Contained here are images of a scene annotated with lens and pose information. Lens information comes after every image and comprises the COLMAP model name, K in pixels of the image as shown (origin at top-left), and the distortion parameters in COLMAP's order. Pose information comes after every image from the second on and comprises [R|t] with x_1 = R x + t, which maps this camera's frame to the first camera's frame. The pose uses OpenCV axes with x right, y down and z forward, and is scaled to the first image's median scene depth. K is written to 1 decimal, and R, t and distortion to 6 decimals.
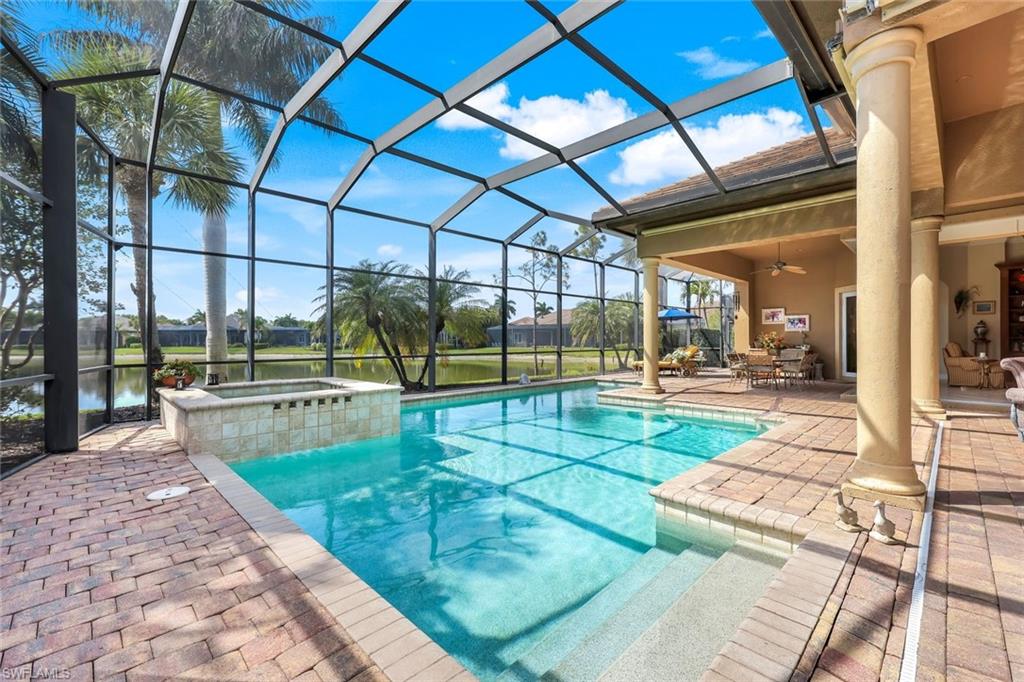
lens RADIAL K [[435.9, 0, 508.9], [0, 435.9, 338.9], [0, 0, 1]] dist [-0.000002, -0.000562]
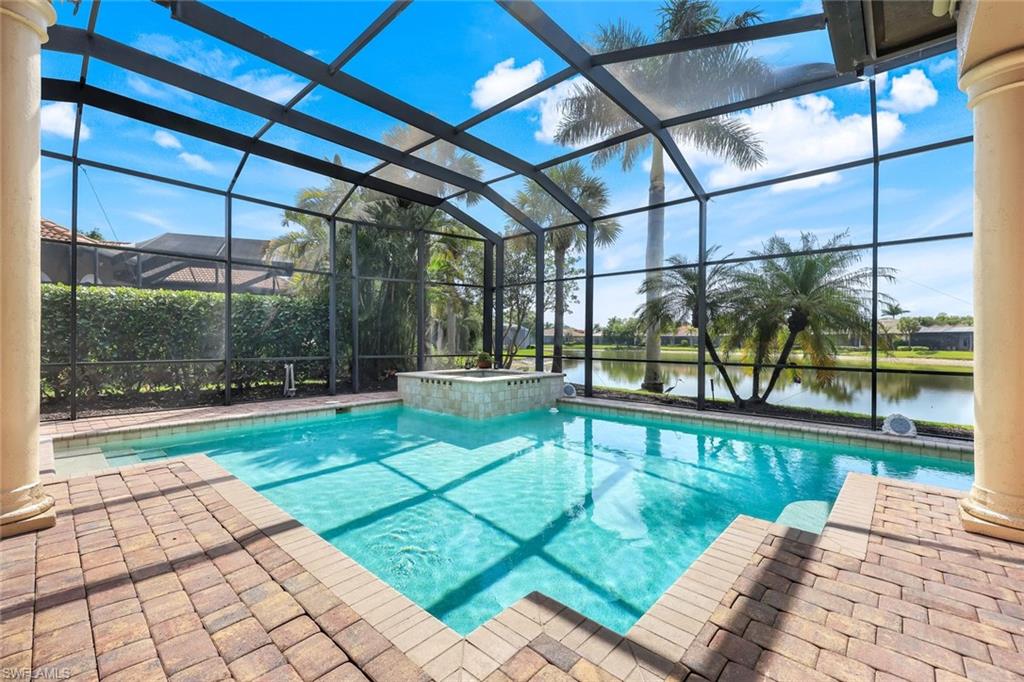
lens RADIAL K [[435.9, 0, 514.3], [0, 435.9, 342.0], [0, 0, 1]] dist [-0.000002, -0.000562]
pose [[0.032029, 0.002703, -0.999483, 0.767657], [-0.002590, 0.999993, 0.002622, -0.001753], [0.999484, 0.002505, 0.032035, 0.831258]]
